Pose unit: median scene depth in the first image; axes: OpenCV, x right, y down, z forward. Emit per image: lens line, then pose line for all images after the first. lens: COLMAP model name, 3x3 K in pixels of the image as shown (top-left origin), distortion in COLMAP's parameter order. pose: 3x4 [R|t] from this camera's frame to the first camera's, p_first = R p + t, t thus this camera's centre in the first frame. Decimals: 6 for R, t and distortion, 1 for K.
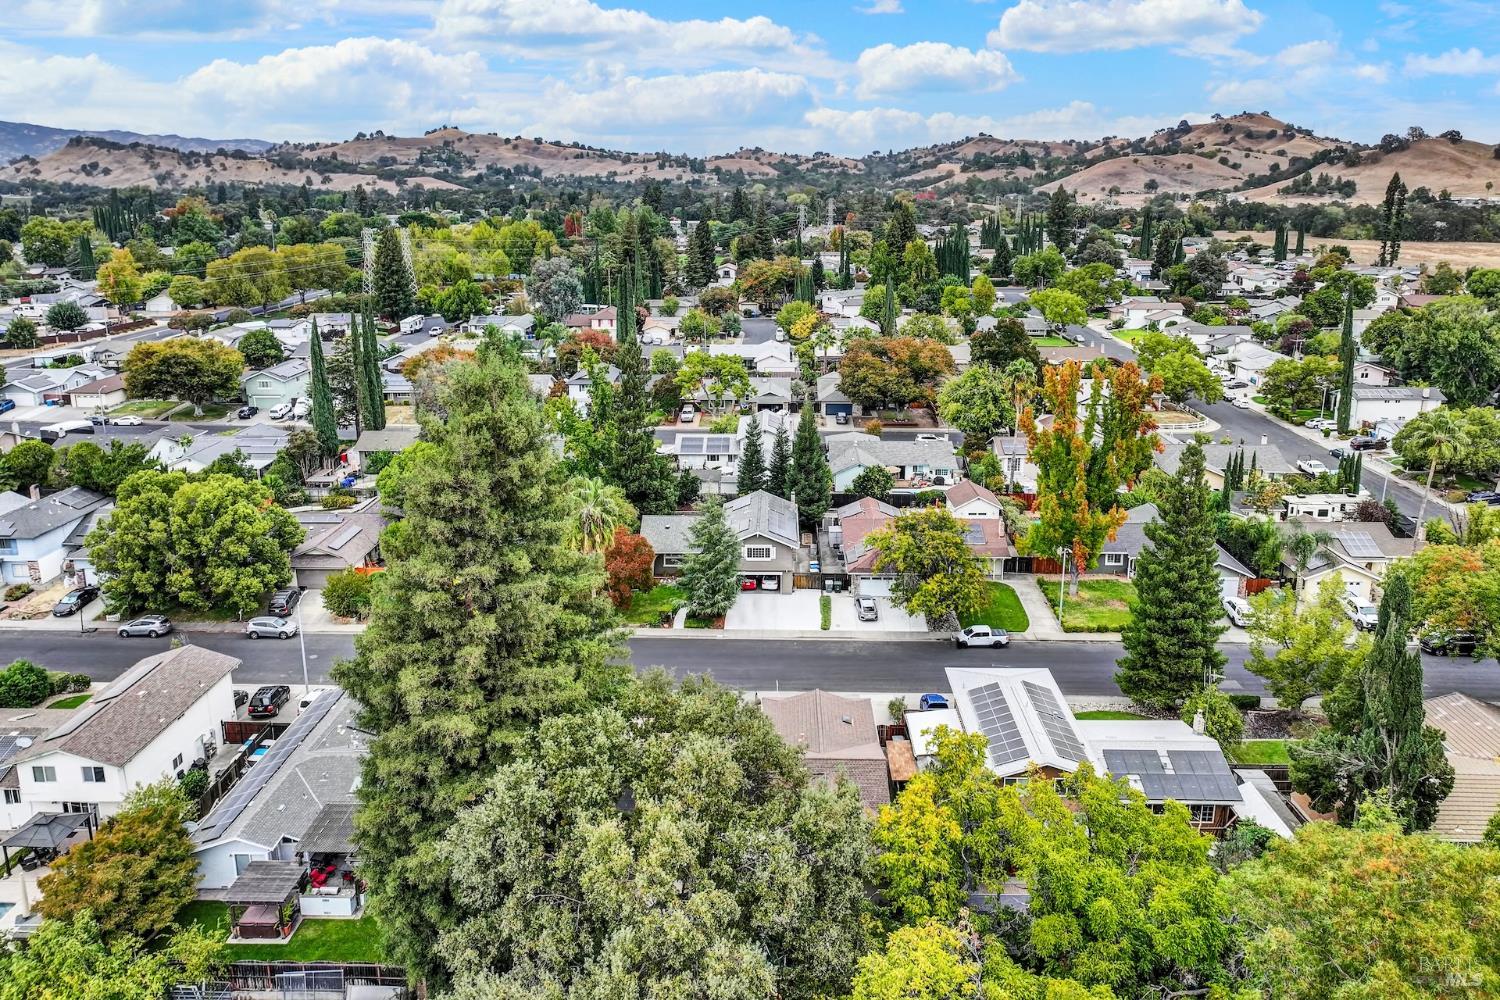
lens RADIAL K [[1025.8, 0, 750.0], [0, 1025.8, 500.0], [0, 0, 1]] dist [0.001394, 0.005247]
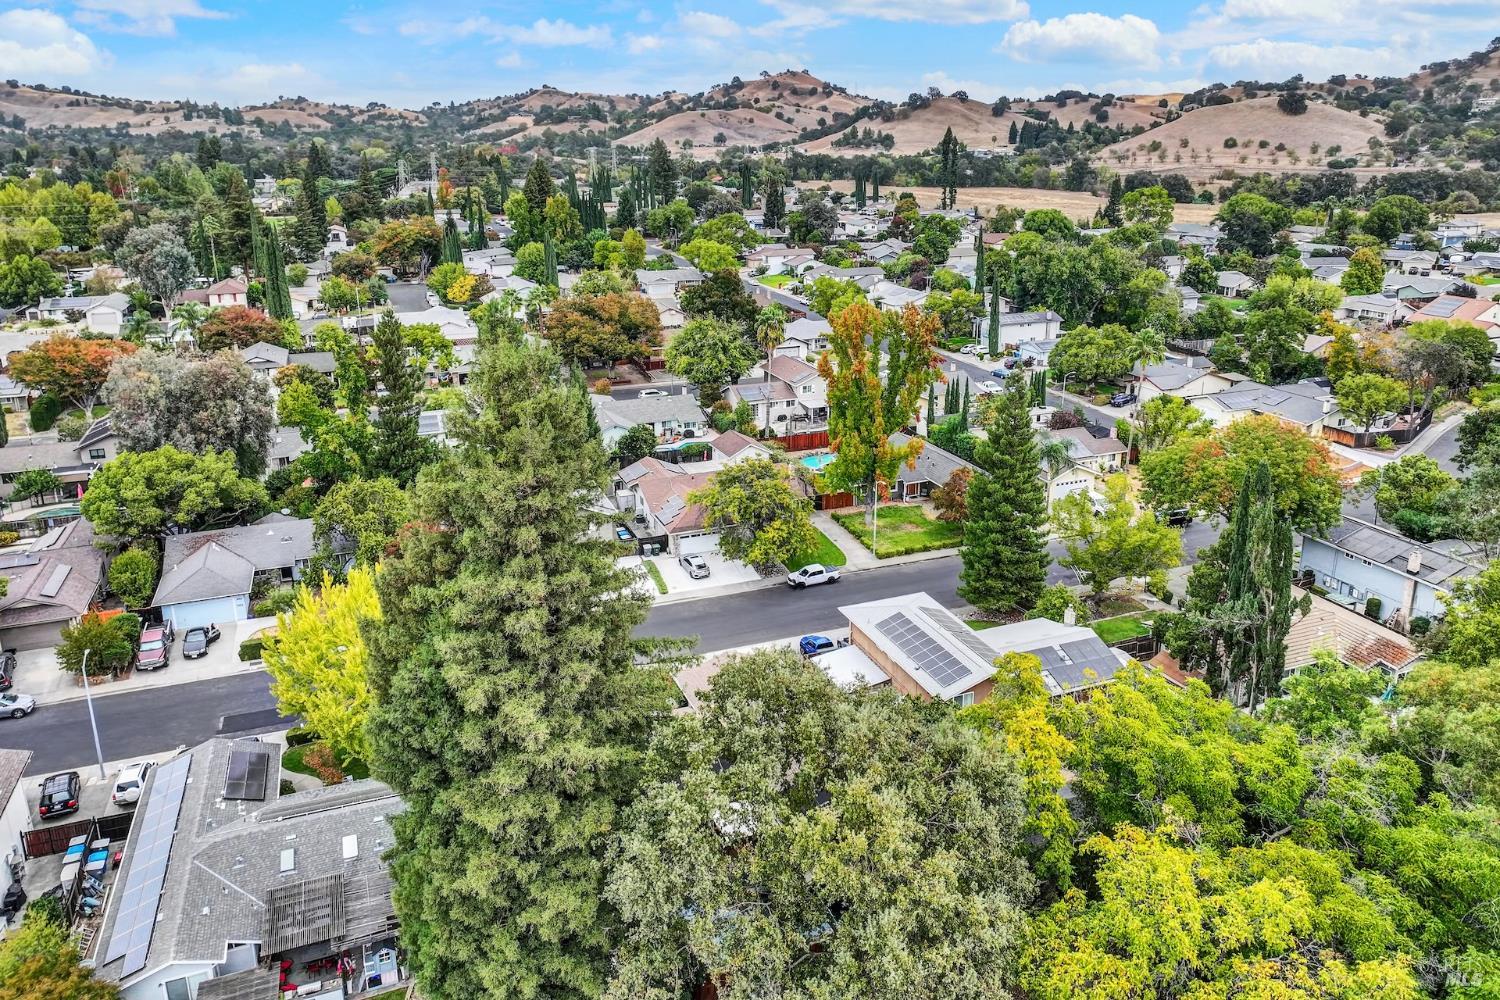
lens RADIAL K [[1023.9, 0, 750.0], [0, 1023.9, 500.0], [0, 0, 1]] dist [-0.002447, 0.012883]
pose [[0.921166, -0.131128, 0.366413, -0.070514], [0.115789, 0.991233, 0.063637, -0.005694], [-0.371545, -0.016193, 0.928274, 0.020143]]
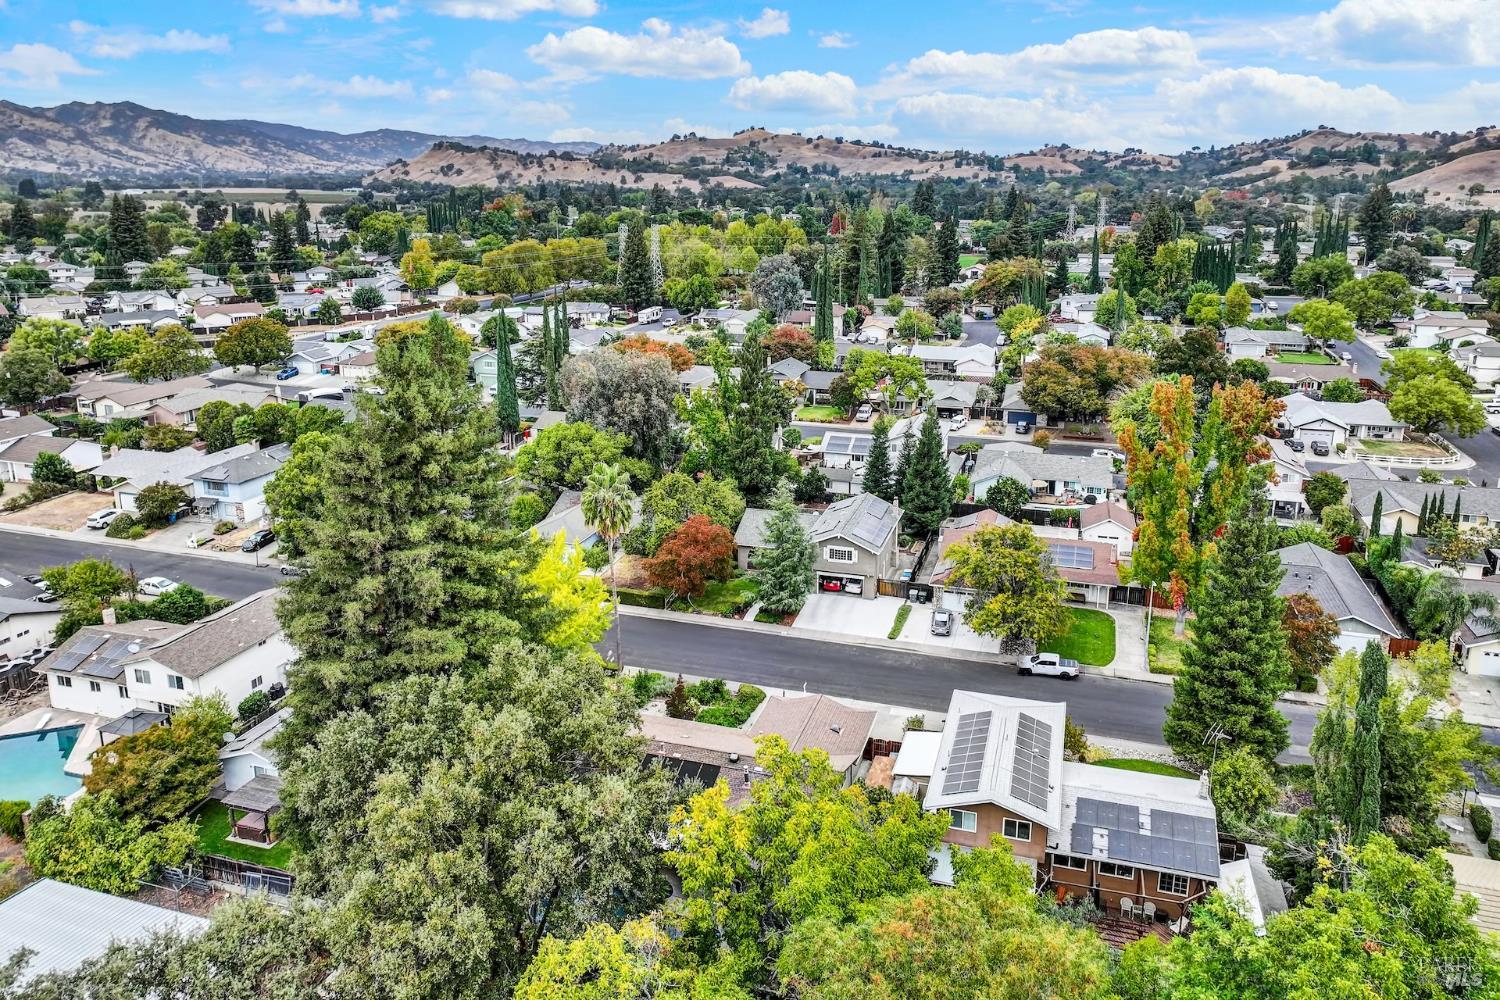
lens RADIAL K [[1023.9, 0, 750.0], [0, 1023.9, 500.0], [0, 0, 1]] dist [-0.002447, 0.012883]
pose [[0.961185, 0.081510, -0.263591, 0.067070], [-0.081004, 0.996632, 0.012807, -0.002519], [0.263747, 0.009042, 0.964550, 0.007895]]
